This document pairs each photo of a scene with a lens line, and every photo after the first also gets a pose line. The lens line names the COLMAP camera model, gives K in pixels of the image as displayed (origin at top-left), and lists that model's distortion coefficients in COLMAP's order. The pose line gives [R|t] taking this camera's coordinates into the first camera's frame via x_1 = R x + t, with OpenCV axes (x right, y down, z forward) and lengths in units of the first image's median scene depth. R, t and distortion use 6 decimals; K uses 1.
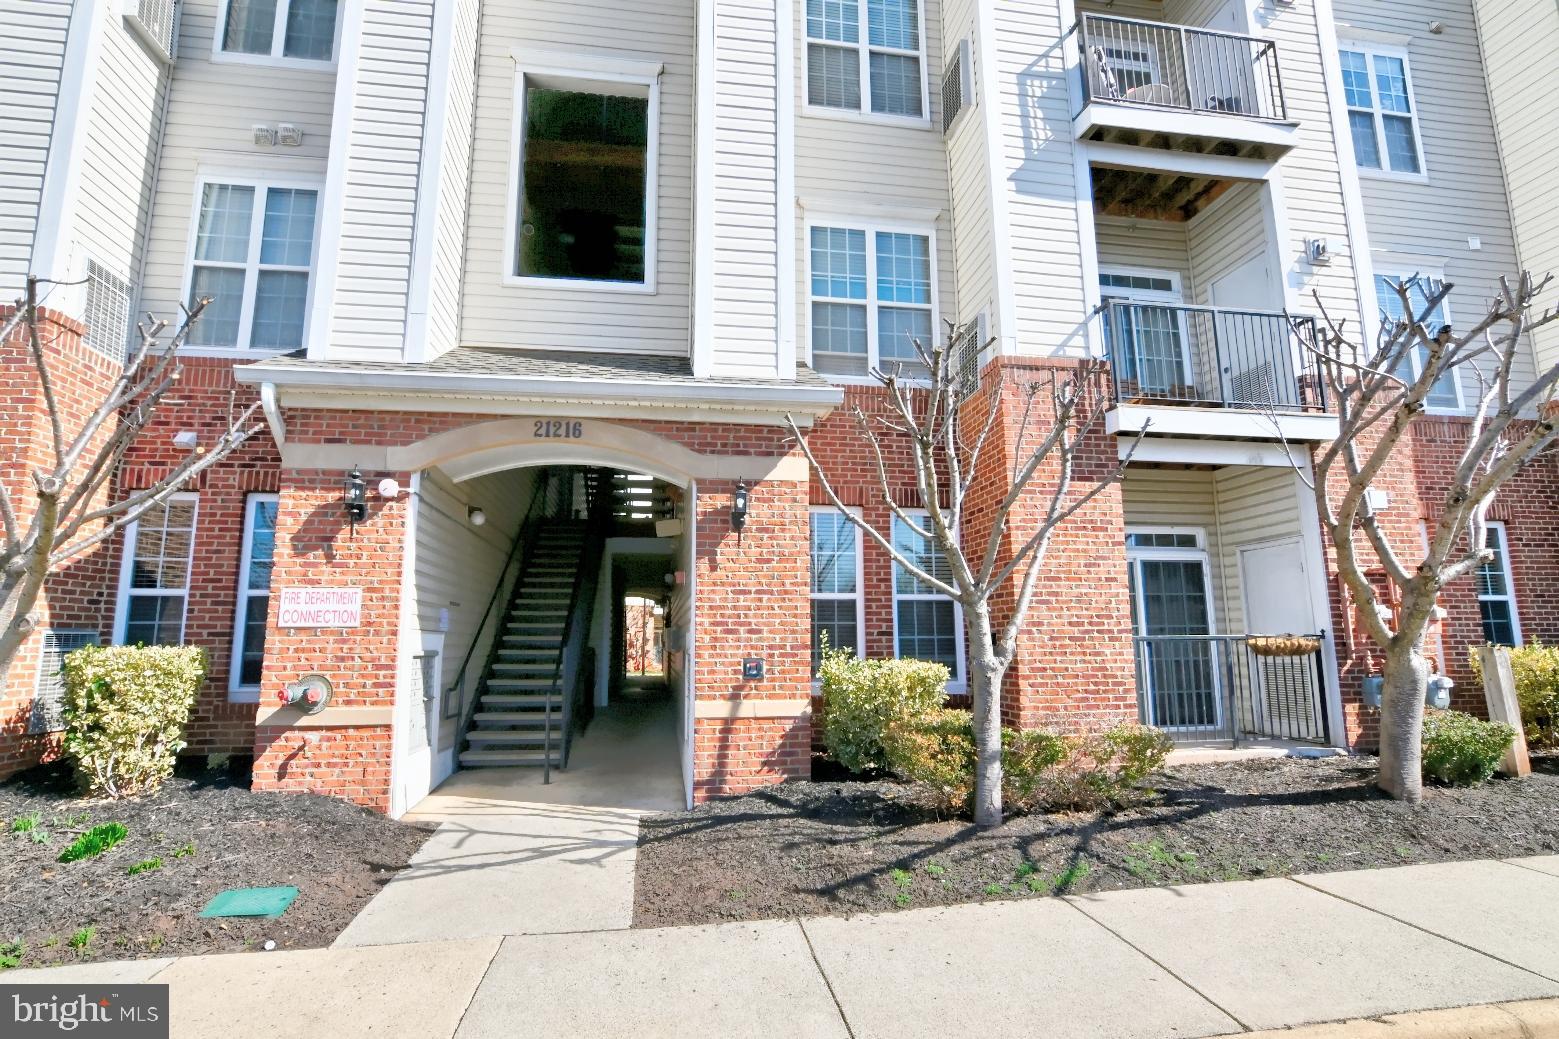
lens RADIAL K [[763.4, 0, 767.8], [0, 763.4, 528.7], [0, 0, 1]] dist [-0.030133, 0.009088]
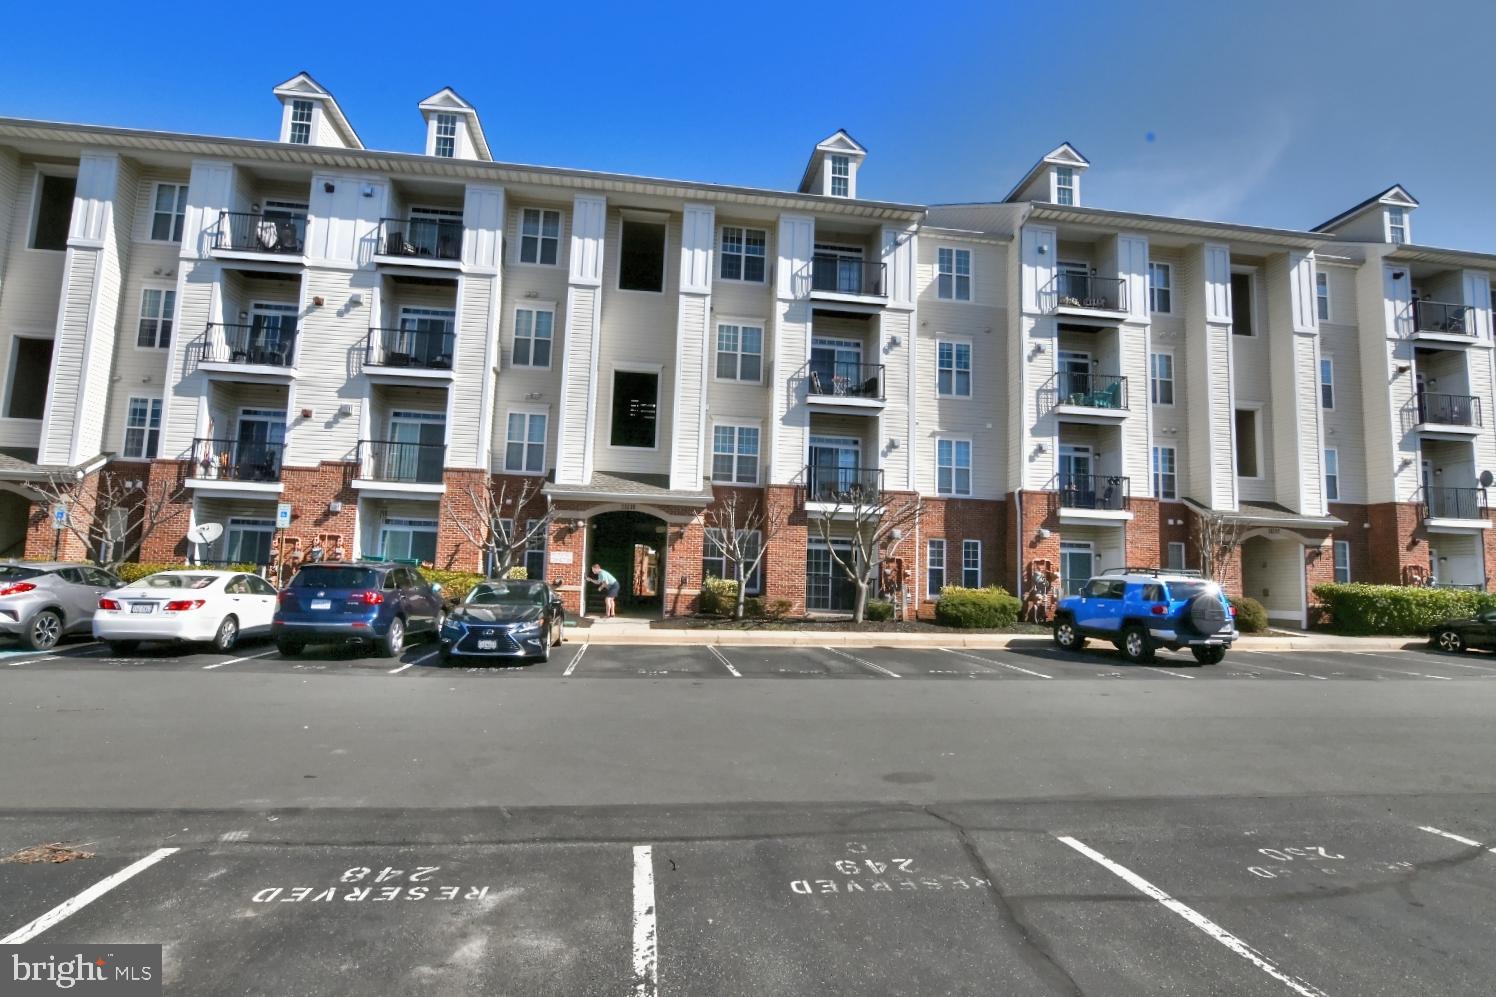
lens RADIAL K [[767.7, 0, 742.4], [0, 767.7, 499.6], [0, 0, 1]] dist [-0.024266, 0.004204]
pose [[0.998986, 0.038641, -0.023114, 0.258808], [-0.037621, 0.998365, 0.043025, -0.281209], [0.024739, -0.042112, 0.998807, -2.027247]]
